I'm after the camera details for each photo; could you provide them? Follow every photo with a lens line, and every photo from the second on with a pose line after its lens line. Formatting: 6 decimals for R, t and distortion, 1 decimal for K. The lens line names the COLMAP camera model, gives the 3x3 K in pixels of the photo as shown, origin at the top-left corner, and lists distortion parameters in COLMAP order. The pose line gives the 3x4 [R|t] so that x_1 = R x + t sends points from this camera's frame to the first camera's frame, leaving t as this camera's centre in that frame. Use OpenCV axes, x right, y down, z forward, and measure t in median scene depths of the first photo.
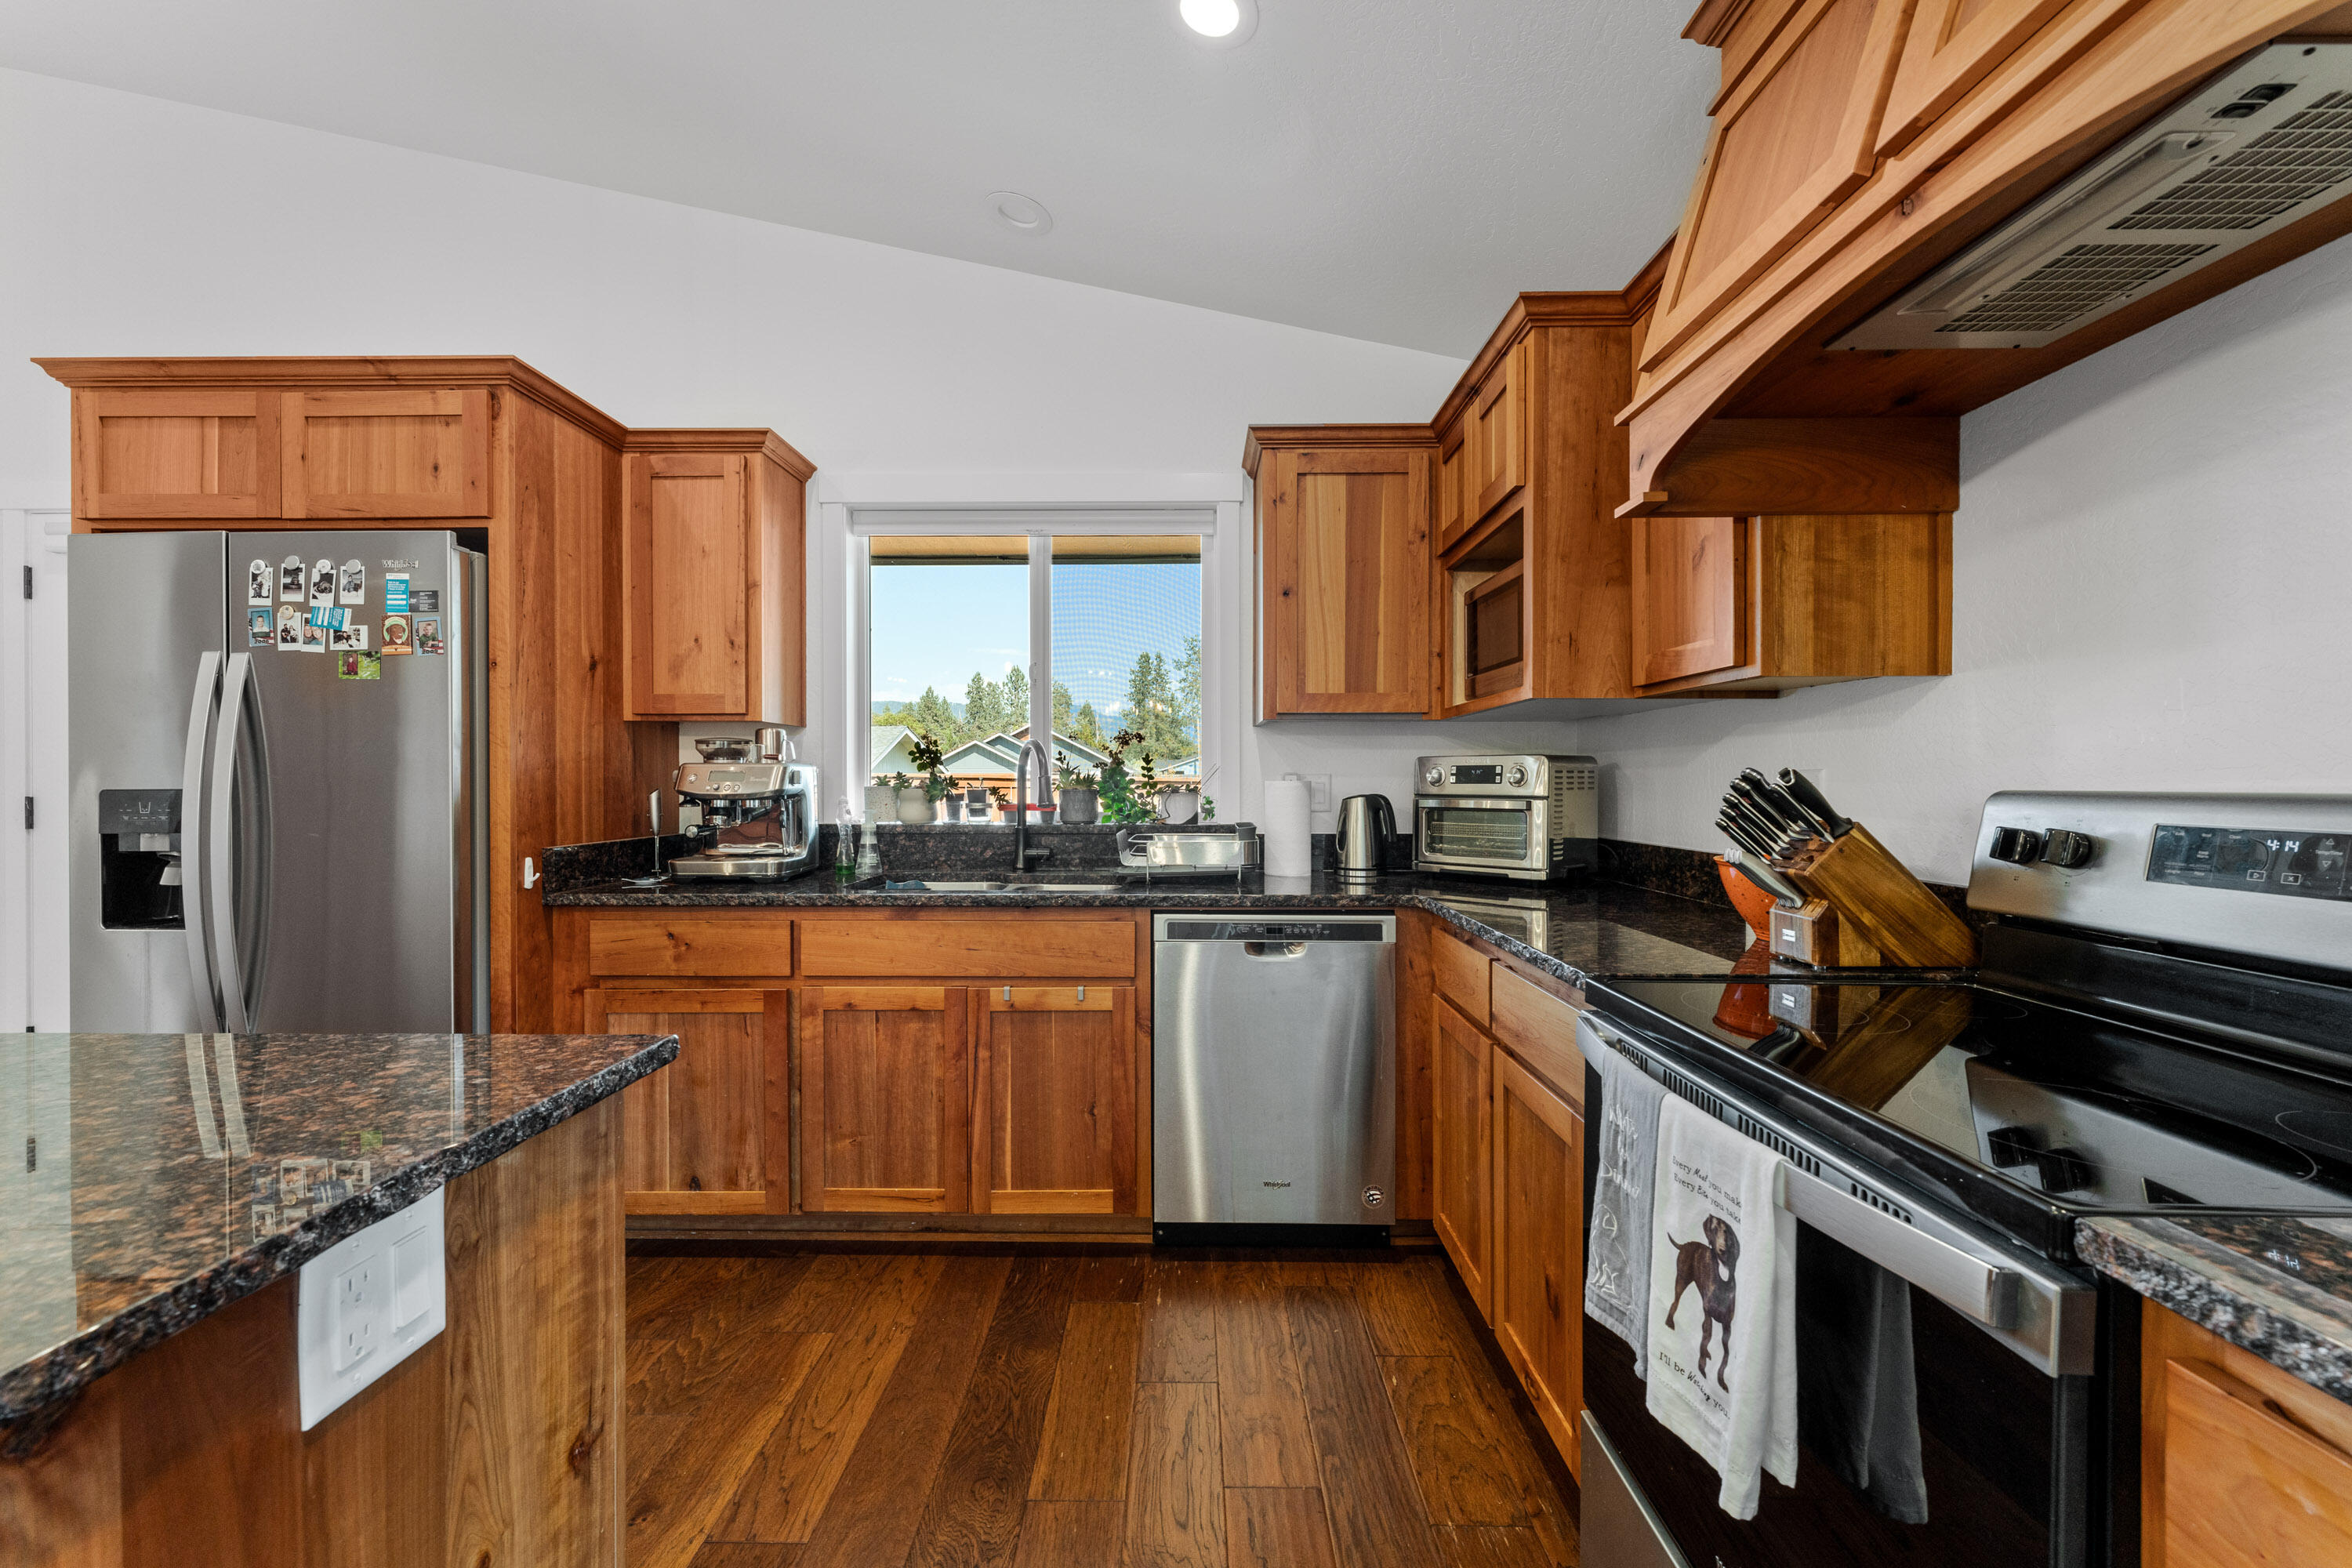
lens RADIAL K [[951.0, 0, 1177.6], [0, 951.0, 769.9], [0, 0, 1]] dist [0.000035, 0.000094]
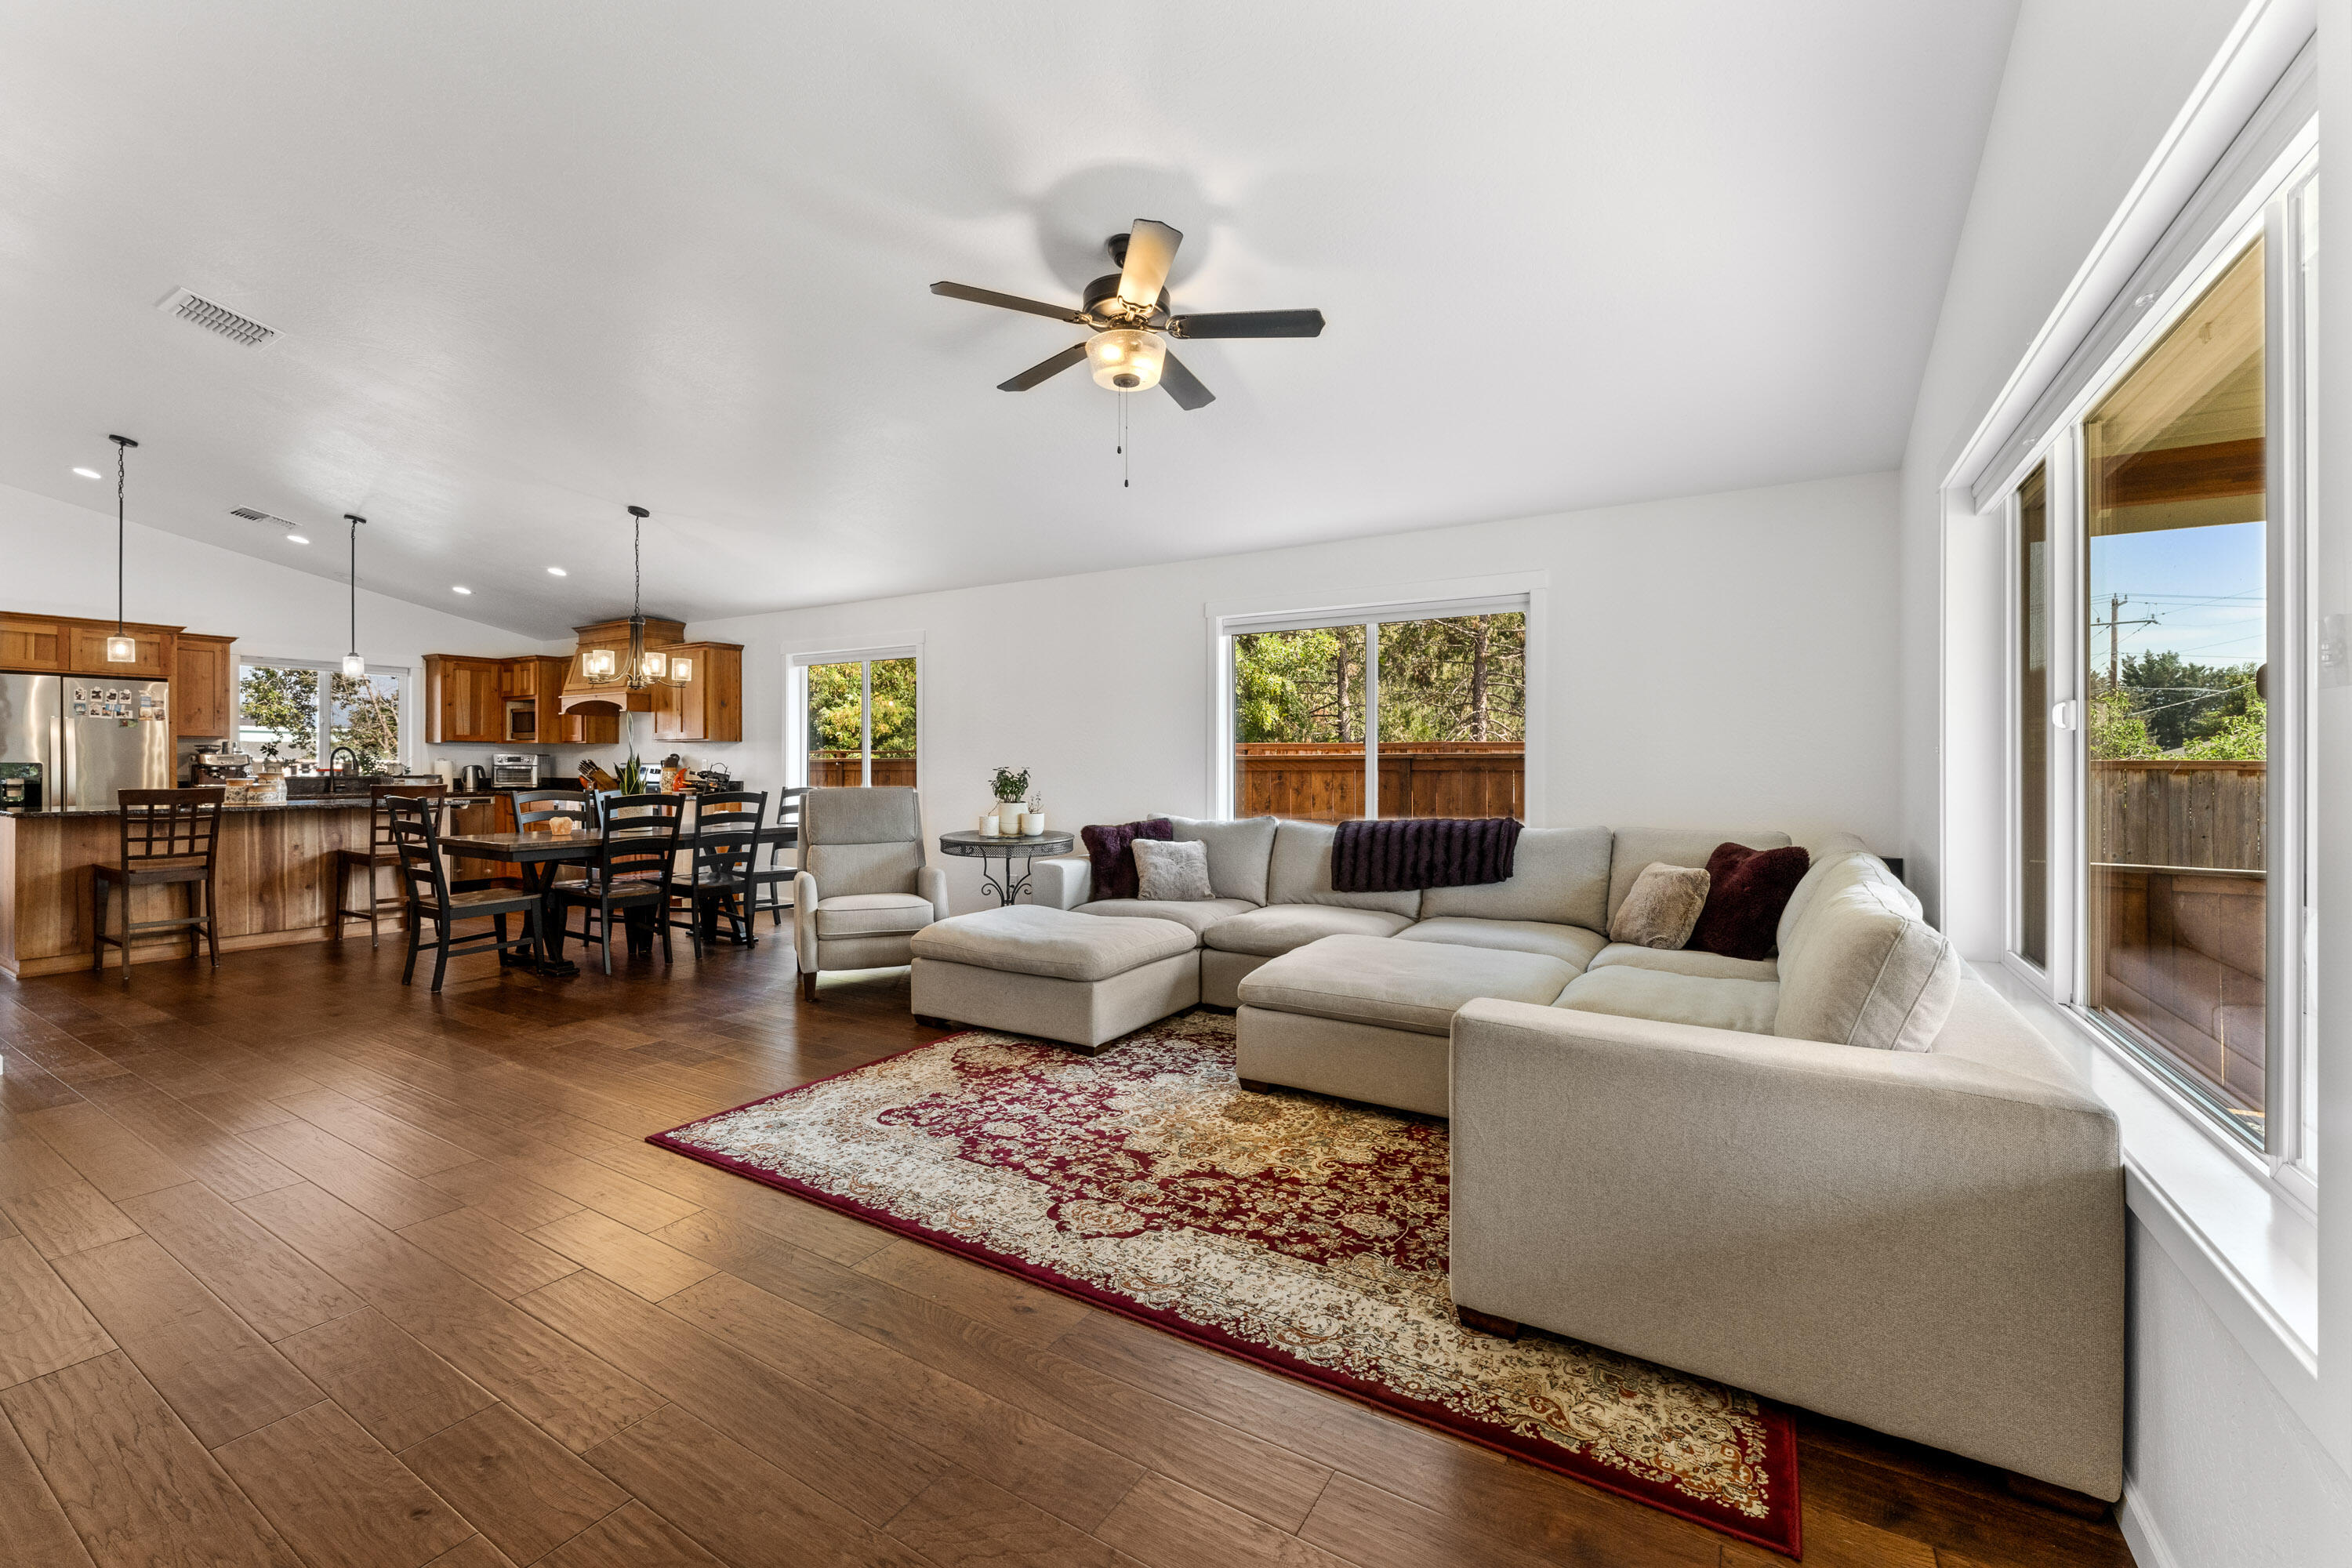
lens RADIAL K [[951.0, 0, 1177.6], [0, 951.0, 769.9], [0, 0, 1]] dist [0.000035, 0.000094]
pose [[0.509064, -0.003514, 0.860722, -1.727768], [-0.012380, 0.999858, 0.011404, -0.033186], [-0.860640, -0.016461, 0.508948, -3.435252]]
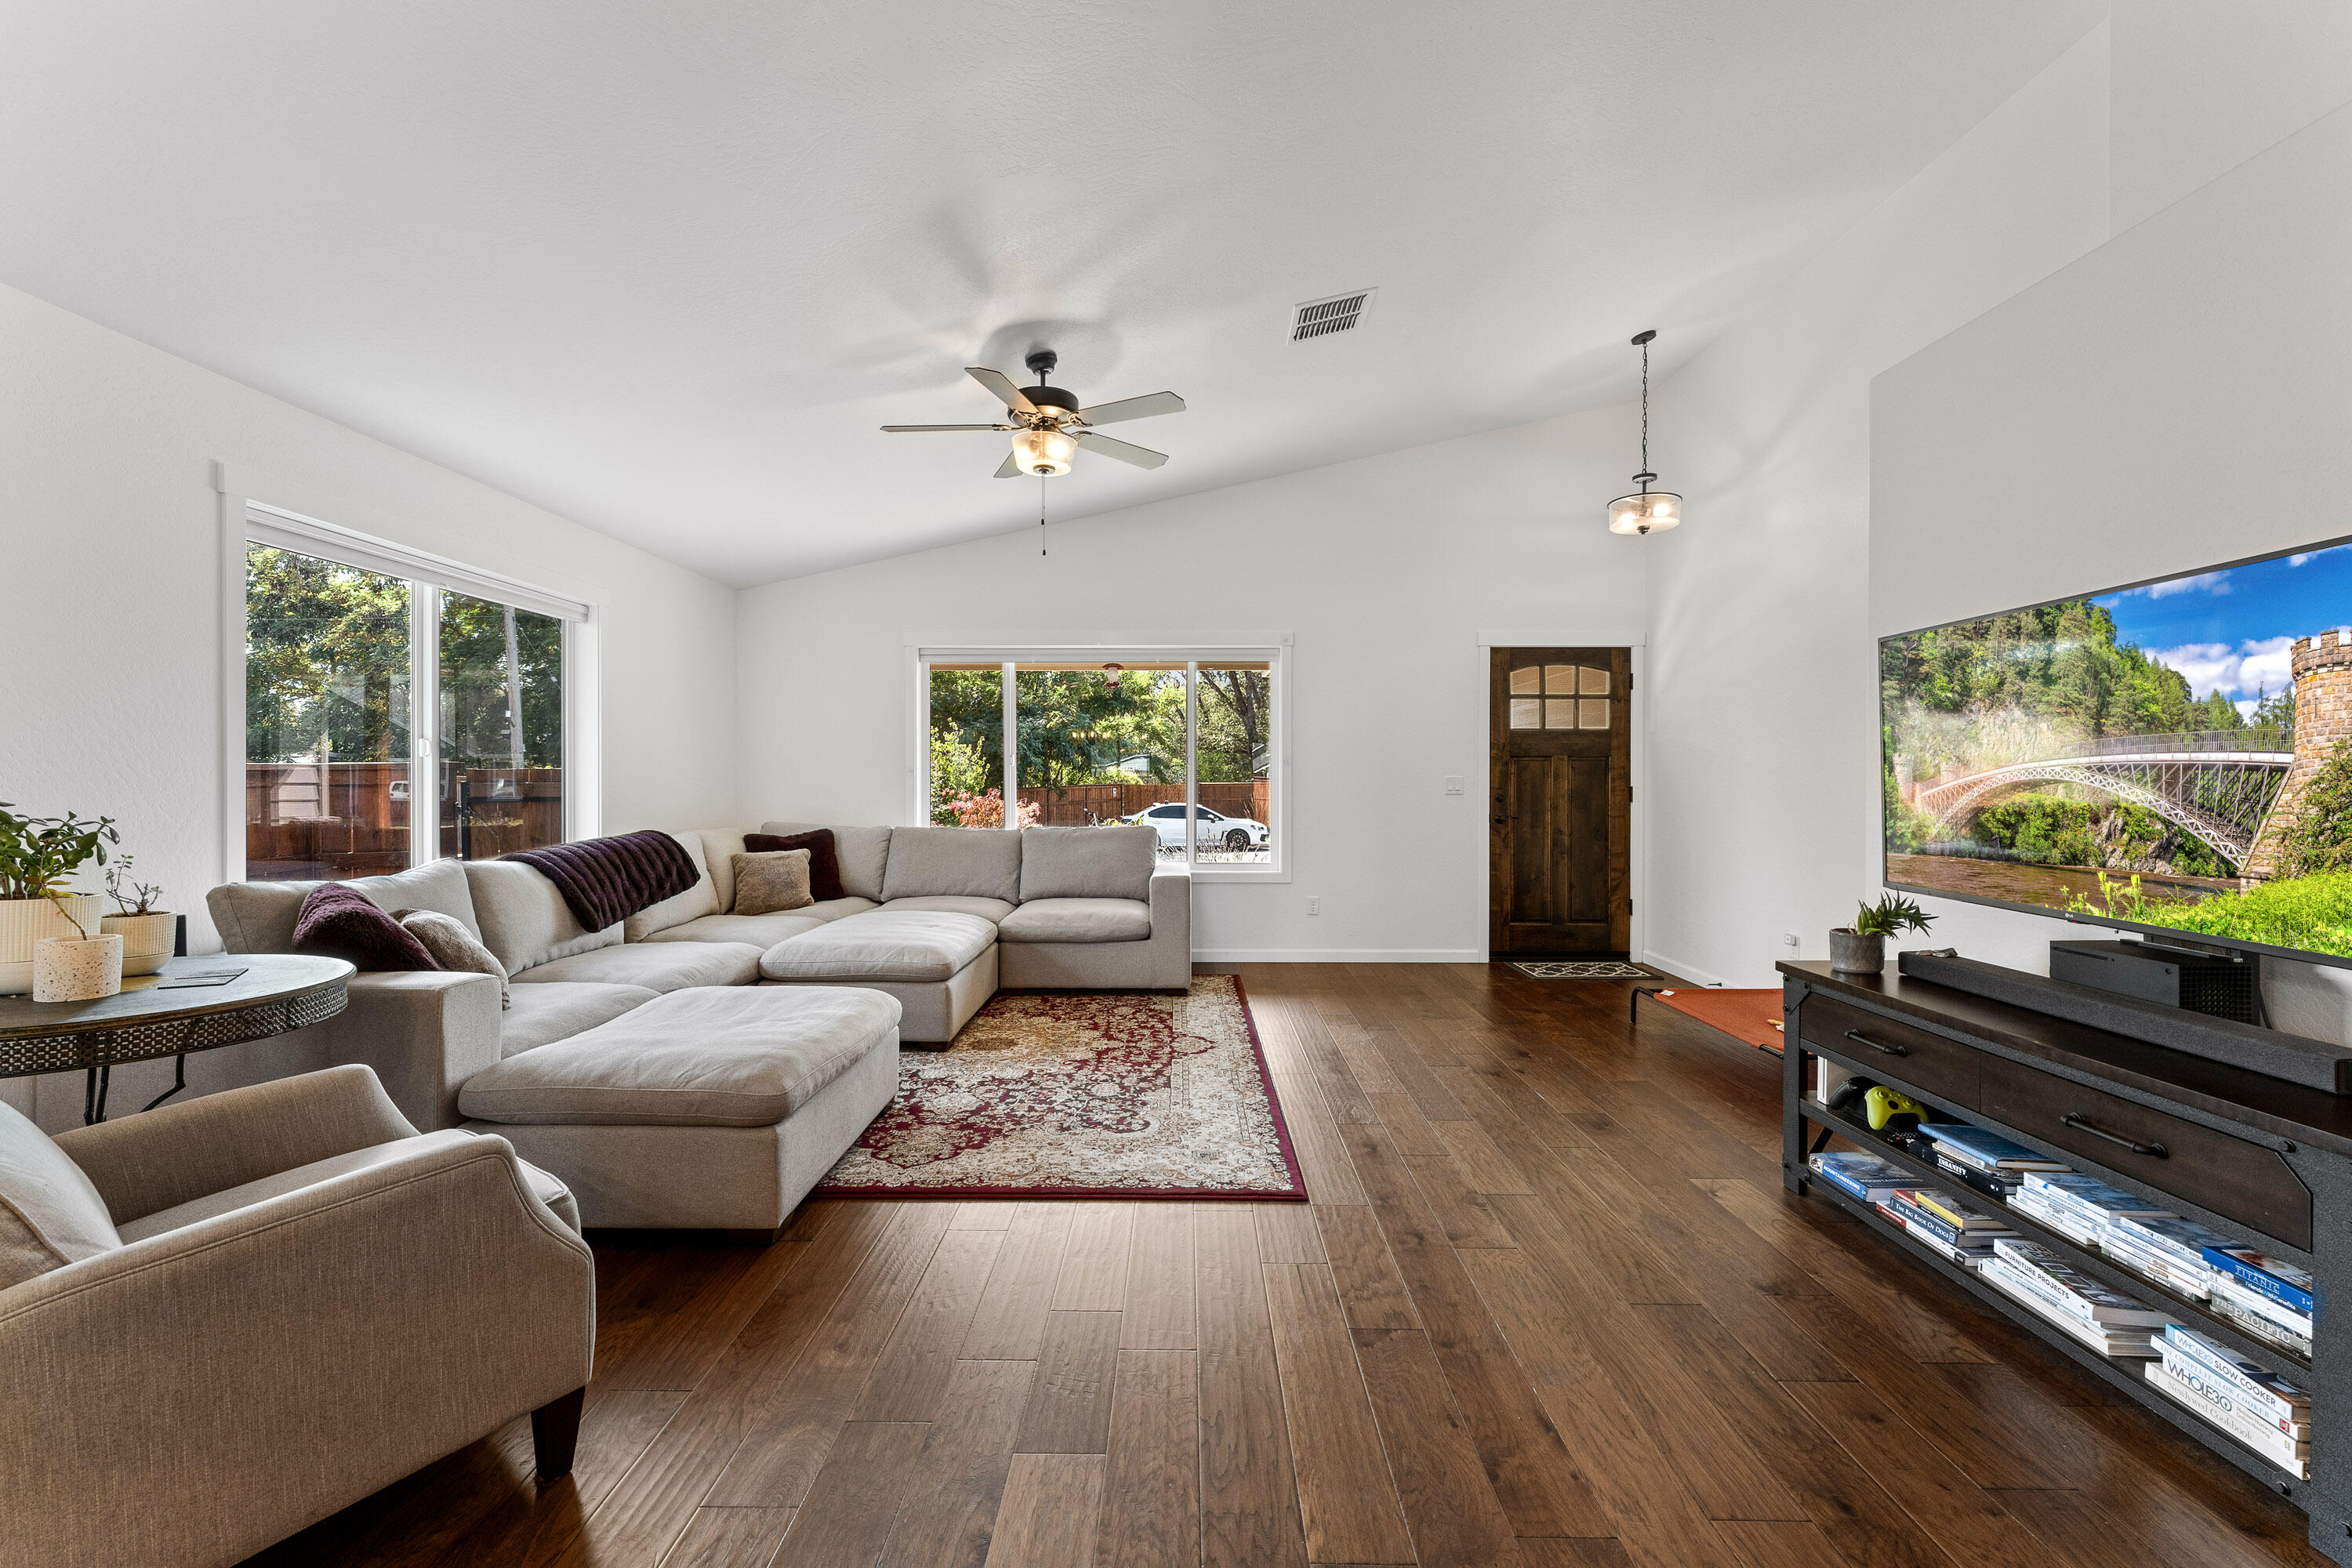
lens RADIAL K [[946.4, 0, 1176.0], [0, 946.4, 784.0], [0, 0, 1]] dist [-0.001422, -0.000154]
pose [[-0.999989, 0.000740, -0.004529, -0.796644], [0.000765, 0.999985, -0.005393, -0.007478], [0.004525, -0.005396, -0.999975, -0.942191]]
